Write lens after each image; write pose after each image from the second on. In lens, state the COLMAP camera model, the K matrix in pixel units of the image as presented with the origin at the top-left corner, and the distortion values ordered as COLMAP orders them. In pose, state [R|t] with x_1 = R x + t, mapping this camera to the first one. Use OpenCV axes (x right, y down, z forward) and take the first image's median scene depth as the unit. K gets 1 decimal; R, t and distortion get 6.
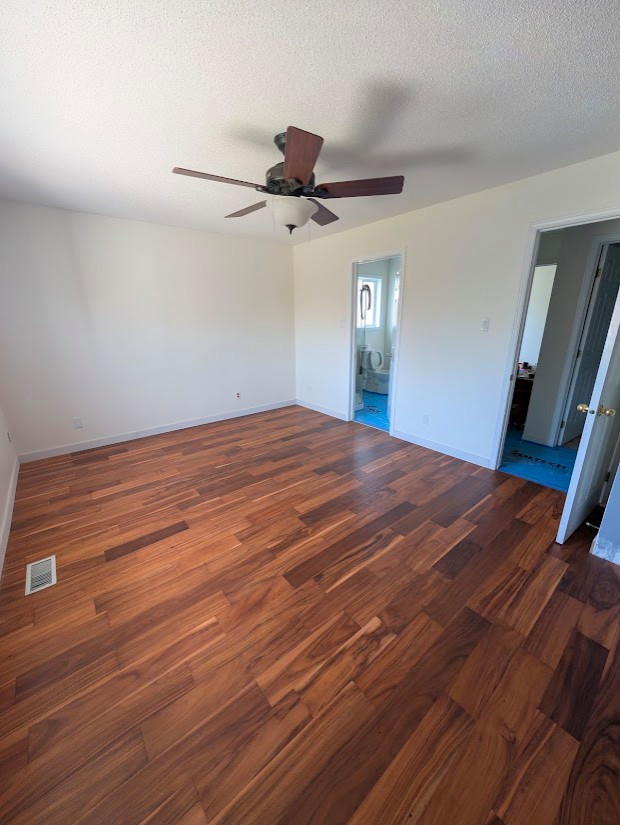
lens RADIAL K [[318.2, 0, 310.8], [0, 318.2, 411.3], [0, 0, 1]] dist [0.002766, 0.000320]
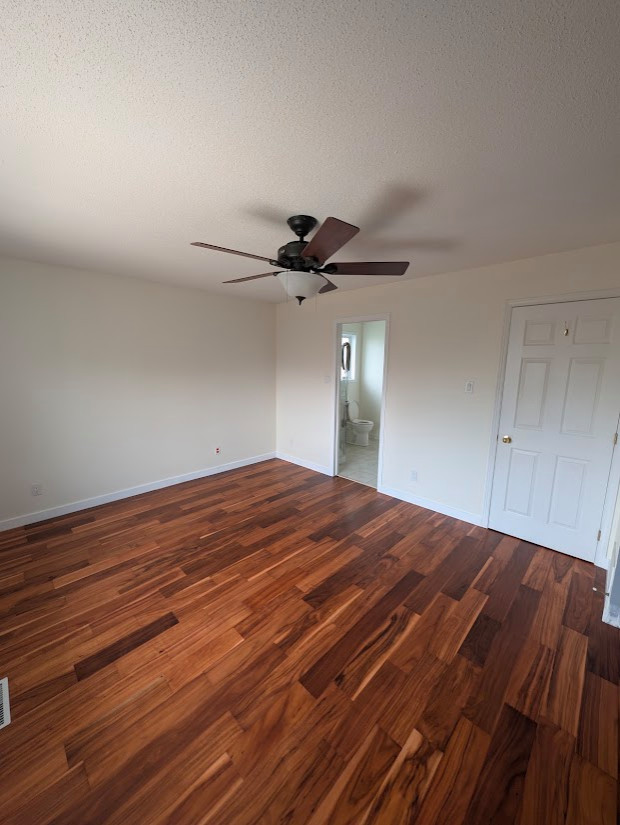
lens RADIAL K [[315.4, 0, 312.0], [0, 315.4, 413.4], [0, 0, 1]] dist [0.000271, 0.000035]
pose [[0.992825, 0.000805, 0.119572, -0.138550], [0.014426, 0.991867, -0.126461, -0.085934], [-0.118702, 0.127279, 0.984739, 0.052238]]
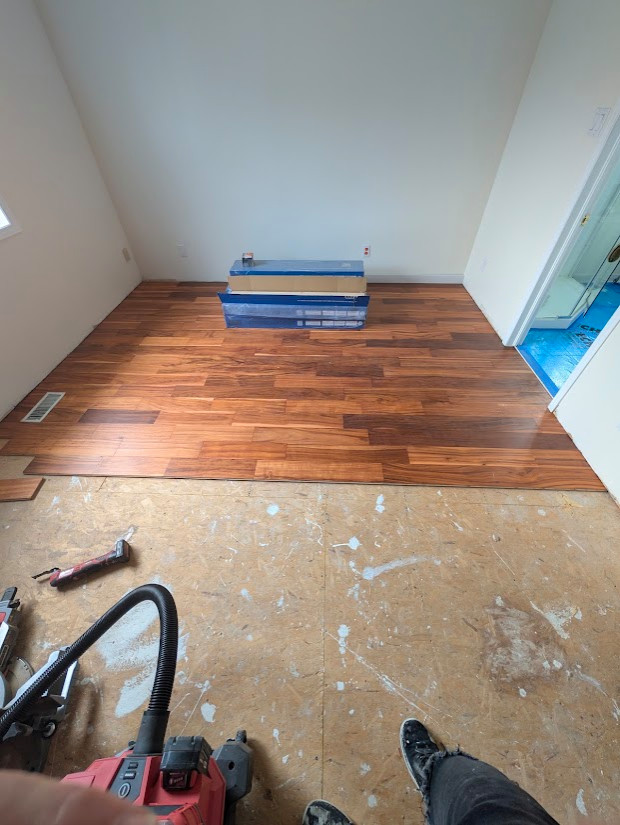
lens RADIAL K [[318.2, 0, 310.8], [0, 318.2, 411.3], [0, 0, 1]] dist [0.002766, 0.000320]
pose [[0.748026, 0.468228, -0.470340, 0.397480], [-0.185337, 0.827879, 0.529402, -0.244419], [0.637265, -0.308835, 0.706055, 0.719993]]
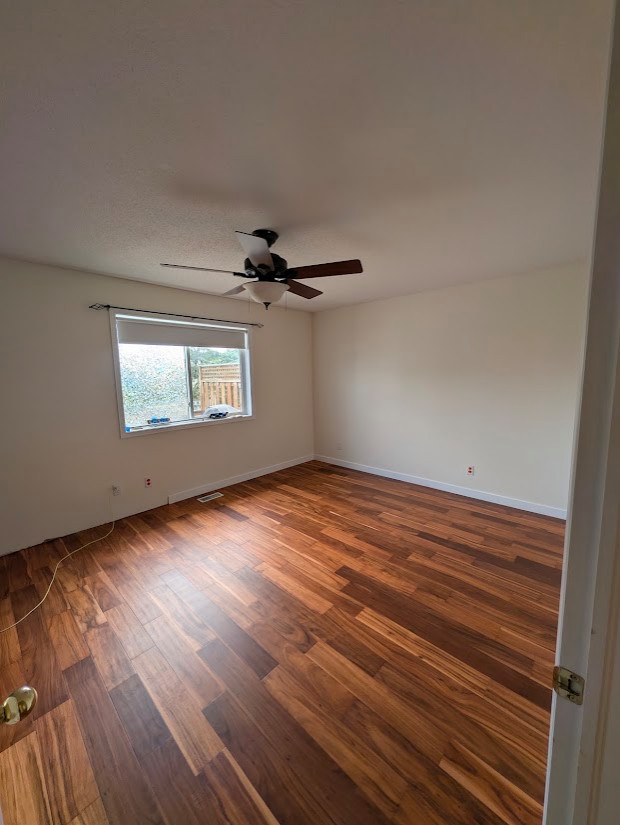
lens RADIAL K [[318.2, 0, 310.8], [0, 318.2, 411.3], [0, 0, 1]] dist [0.002766, 0.000320]
pose [[0.135114, 0.129162, -0.982375, 1.084285], [-0.272689, 0.958027, 0.088456, -0.345876], [0.952567, 0.255932, 0.164664, 1.029184]]
